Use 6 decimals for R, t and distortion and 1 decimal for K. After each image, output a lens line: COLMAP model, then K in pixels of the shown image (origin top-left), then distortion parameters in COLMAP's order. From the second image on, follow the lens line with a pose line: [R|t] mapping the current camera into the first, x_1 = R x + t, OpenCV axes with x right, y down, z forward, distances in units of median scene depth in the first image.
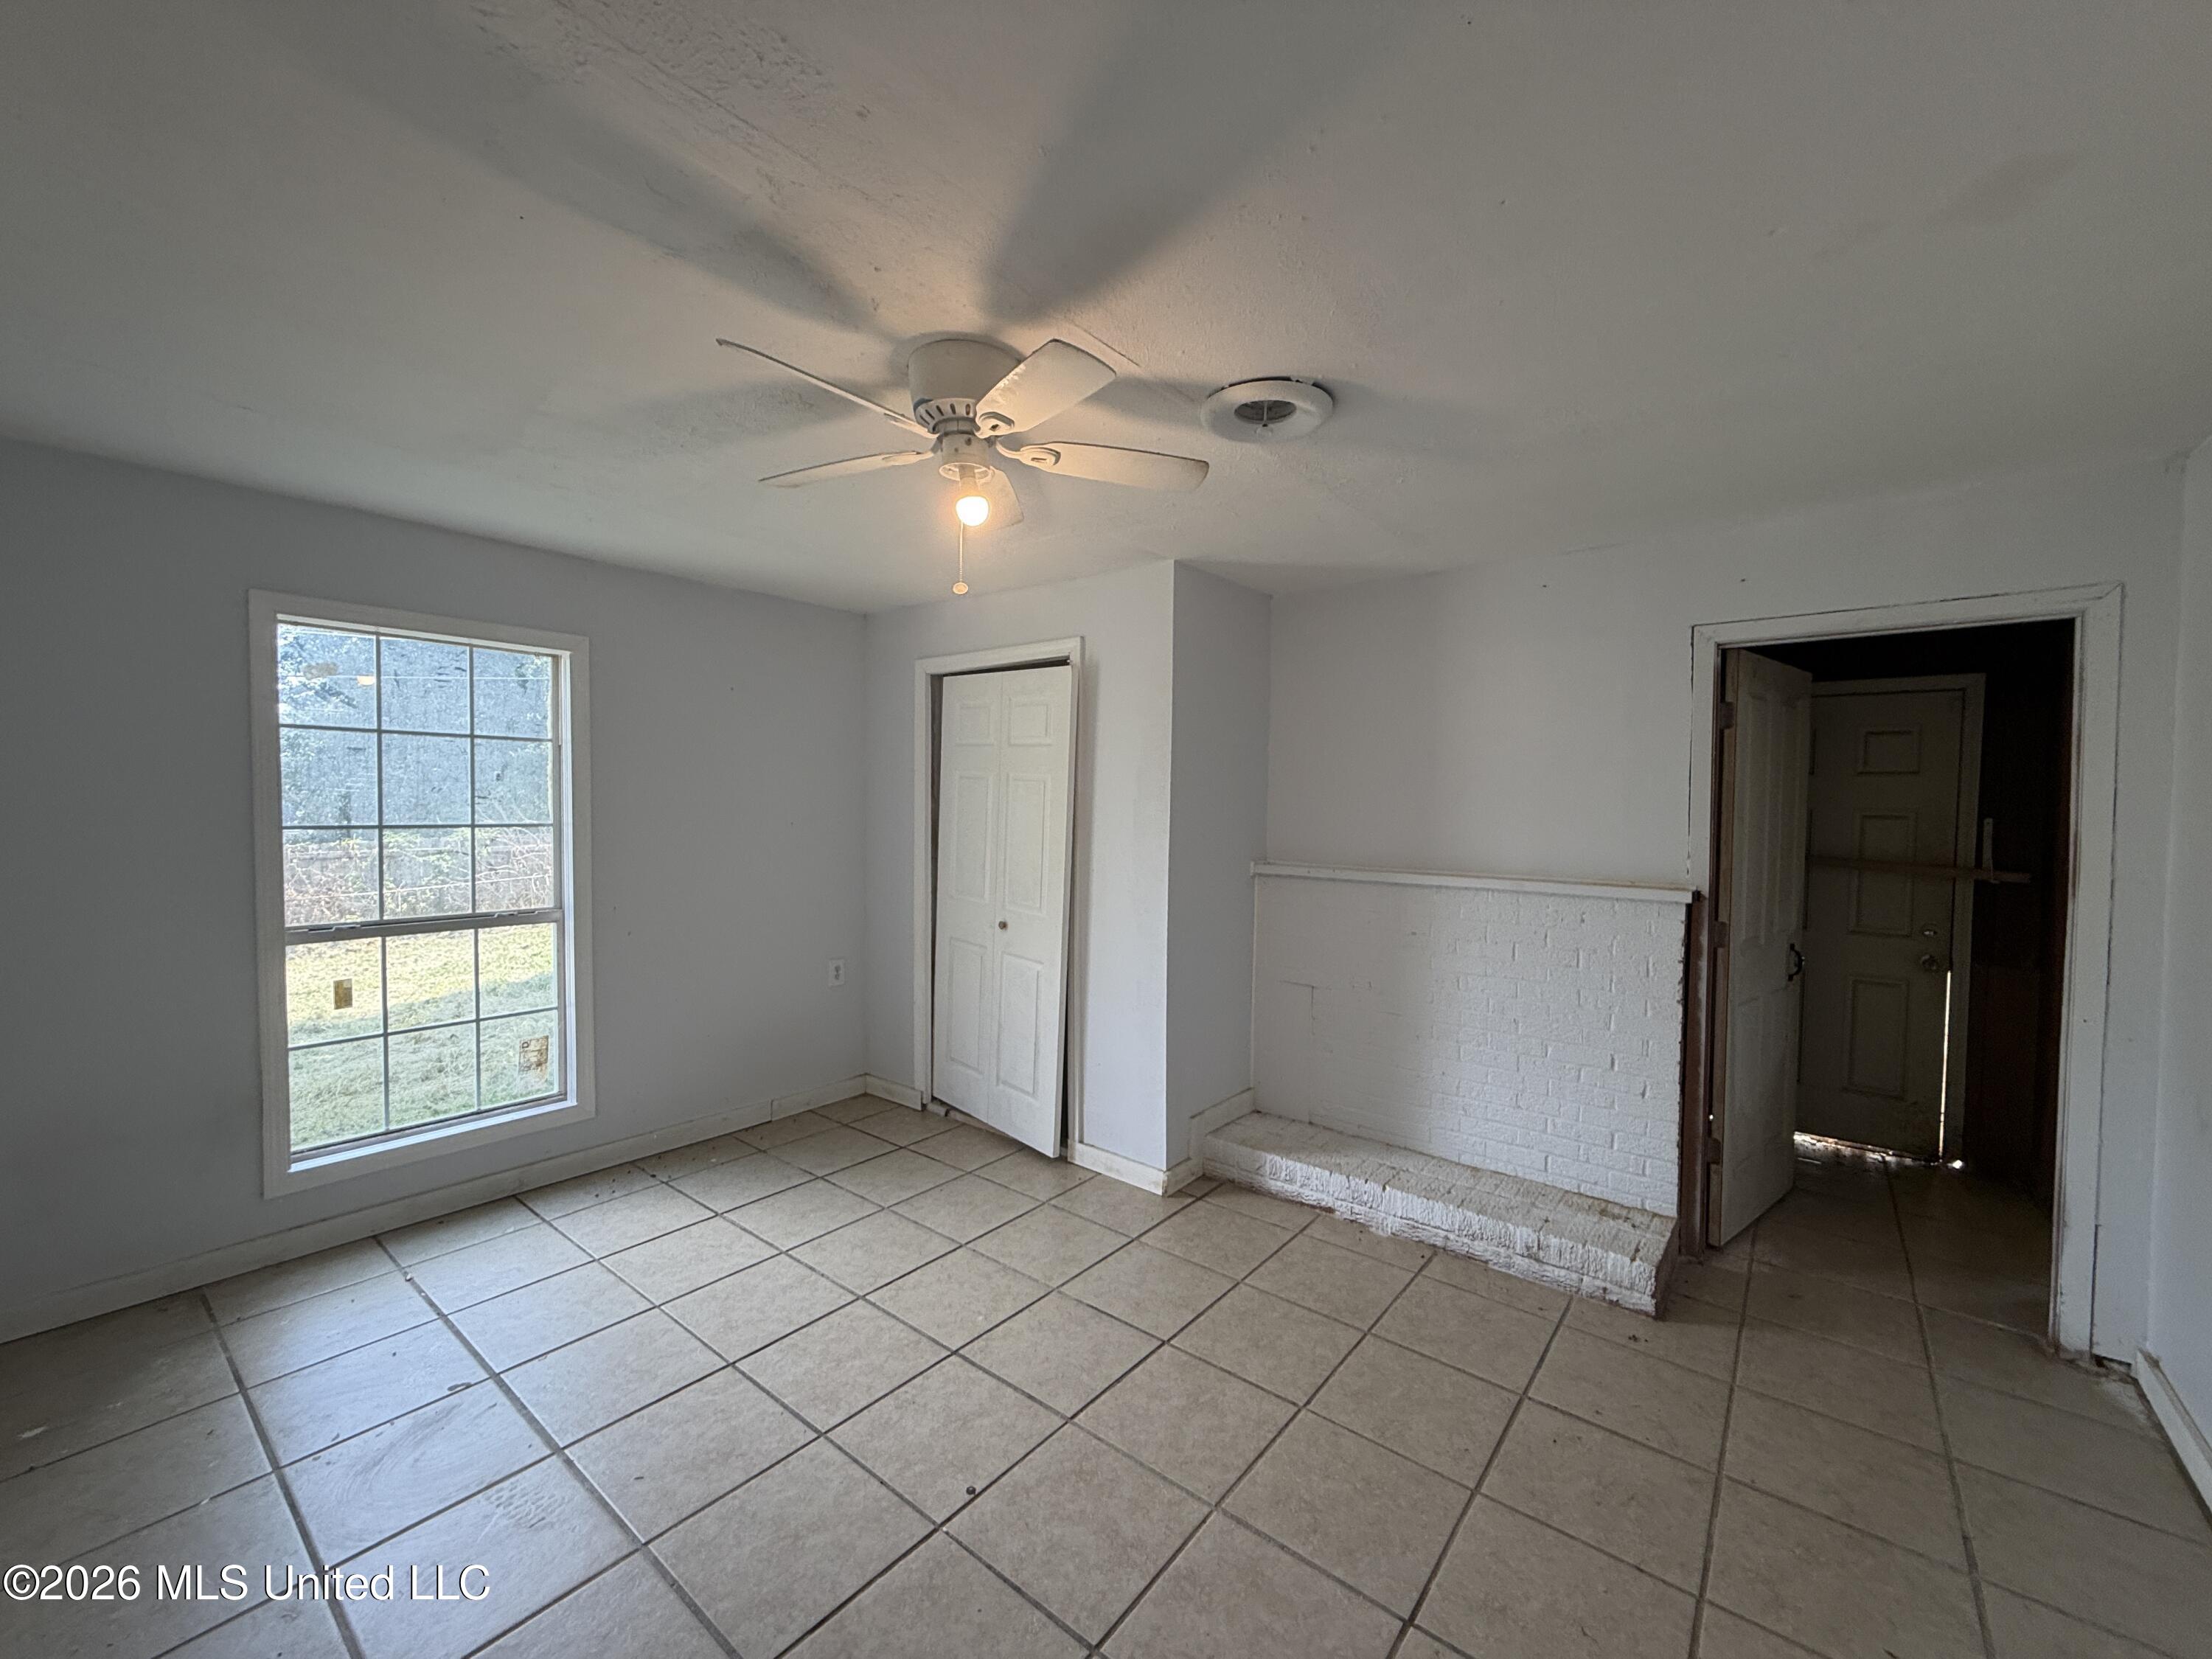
lens RADIAL K [[879.8, 0, 1098.6], [0, 879.8, 830.7], [0, 0, 1]] dist [-0.000145, 0.000383]
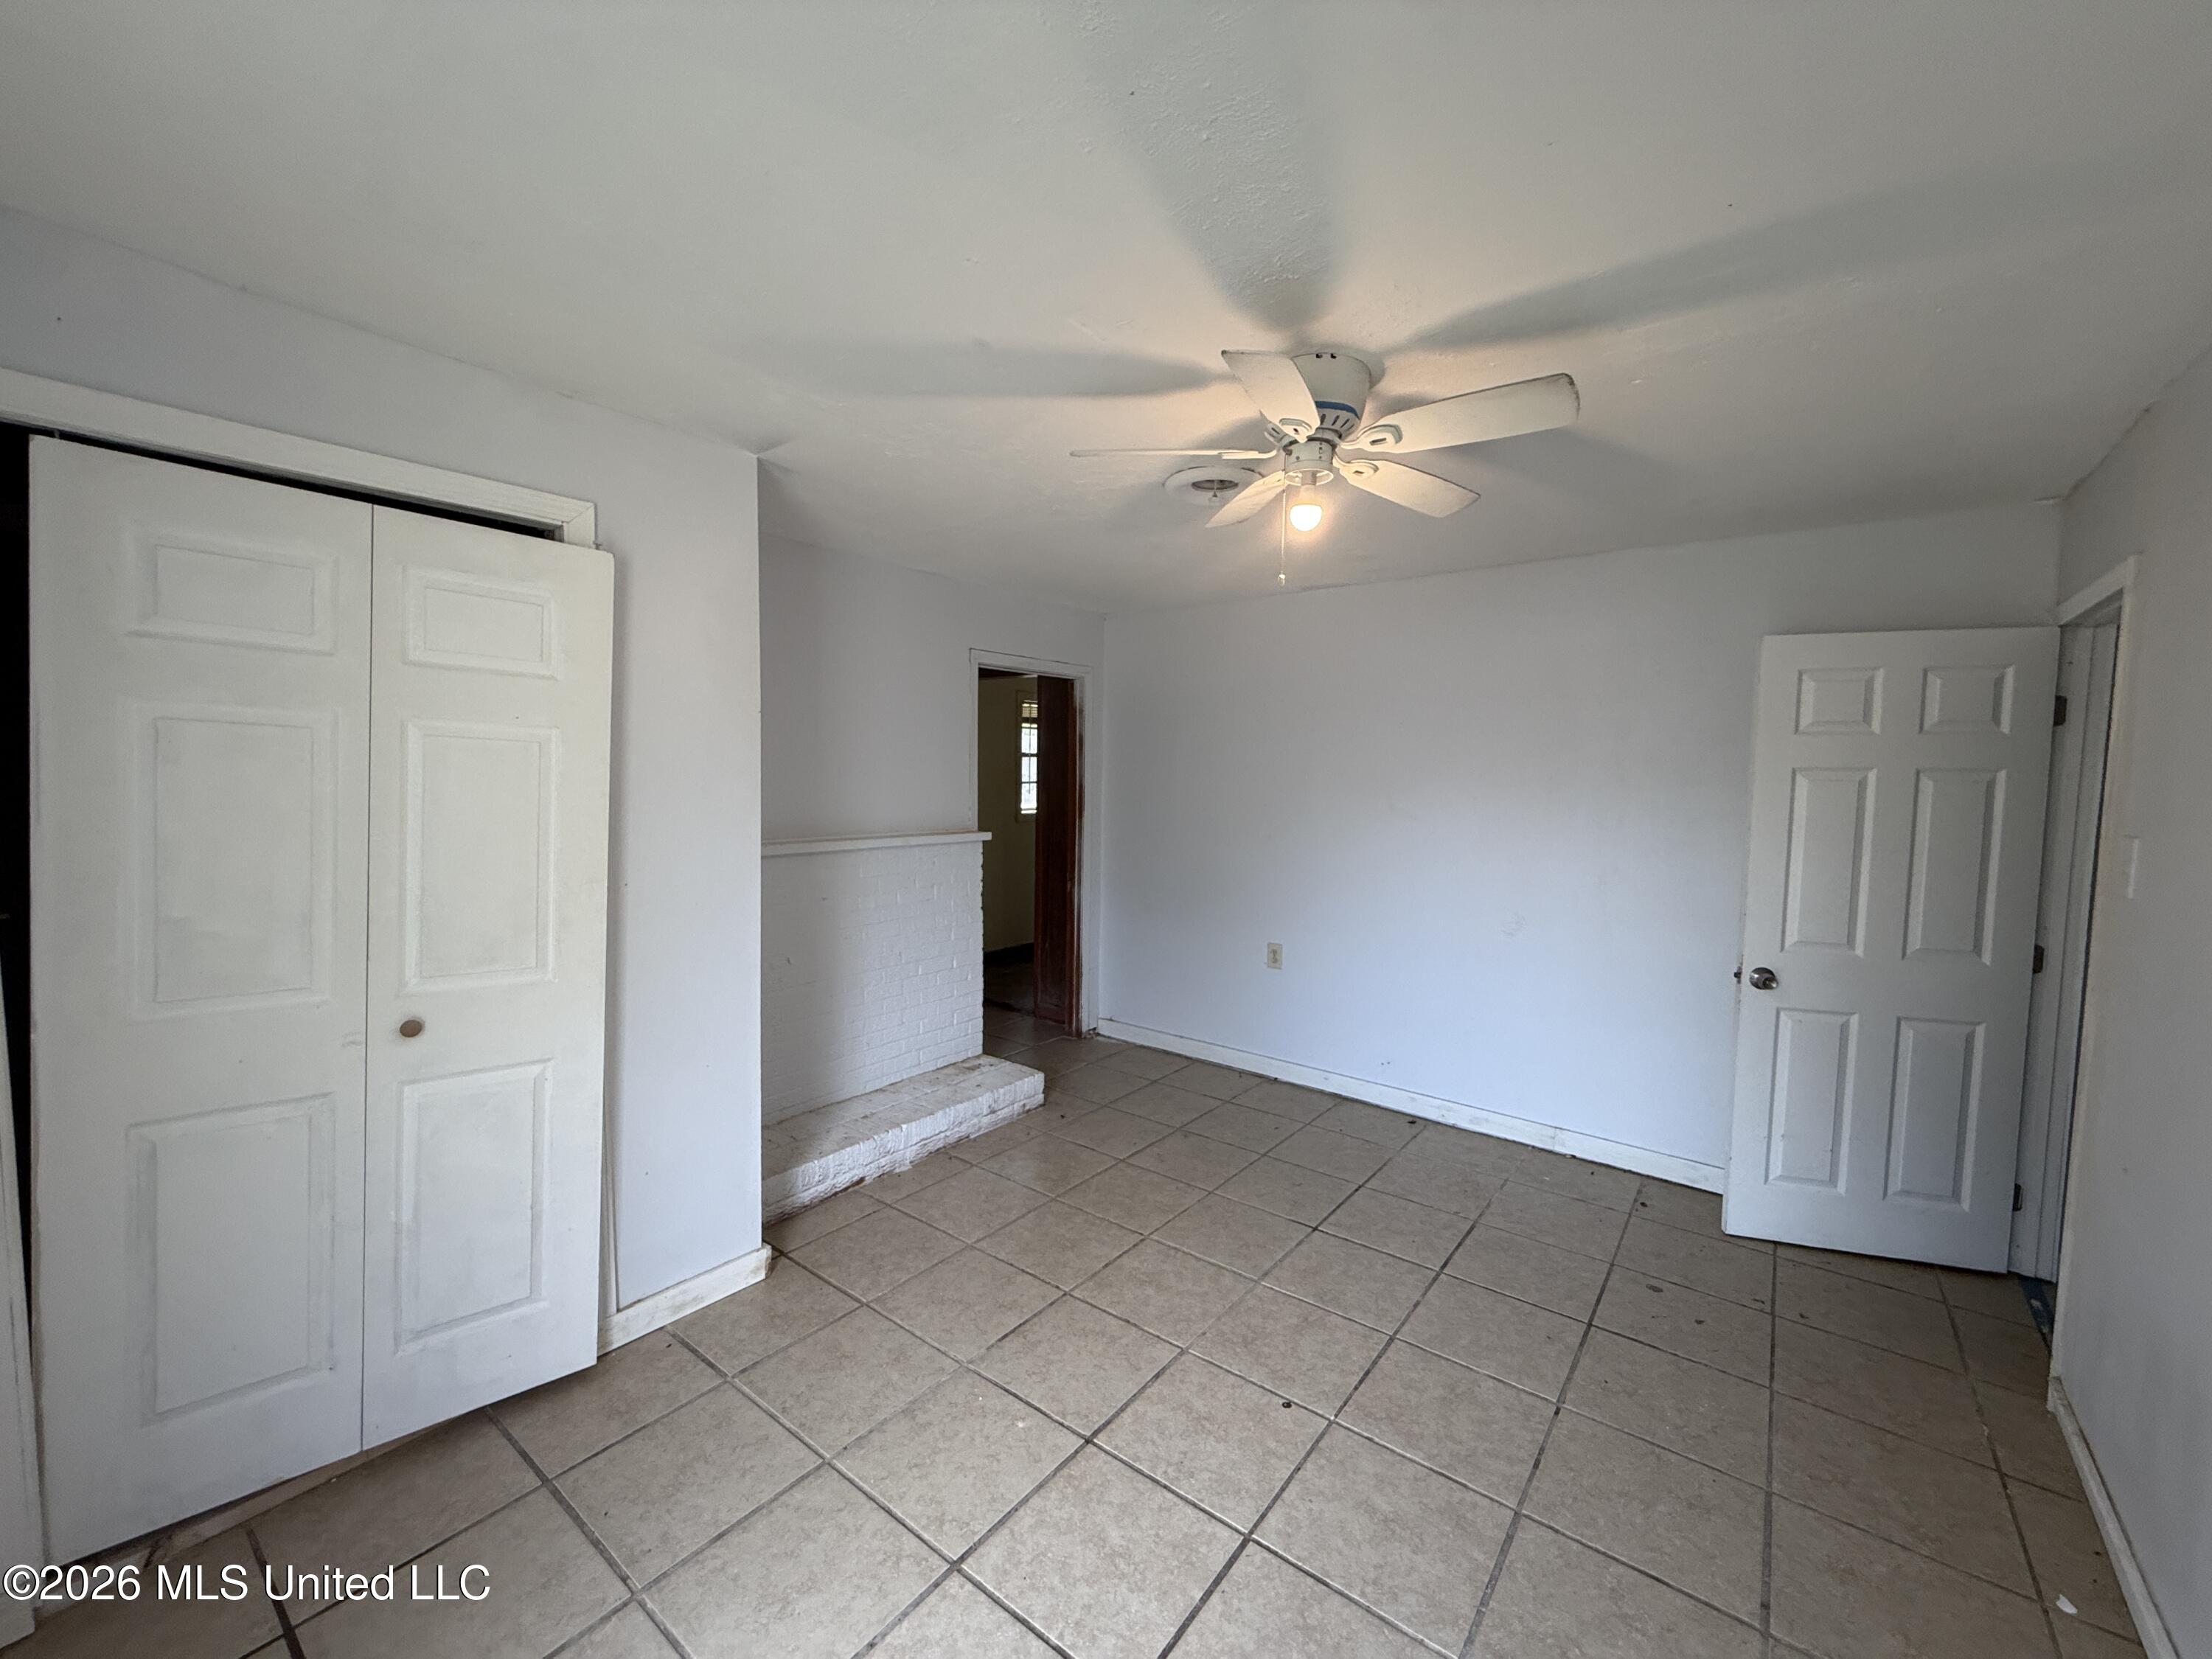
lens RADIAL K [[879.8, 0, 1098.6], [0, 879.8, 830.7], [0, 0, 1]] dist [-0.000145, 0.000383]
pose [[-0.006821, -0.081239, 0.996671, -0.763969], [0.017402, 0.996534, 0.081347, -0.047506], [-0.999825, 0.017899, -0.005383, 0.783983]]
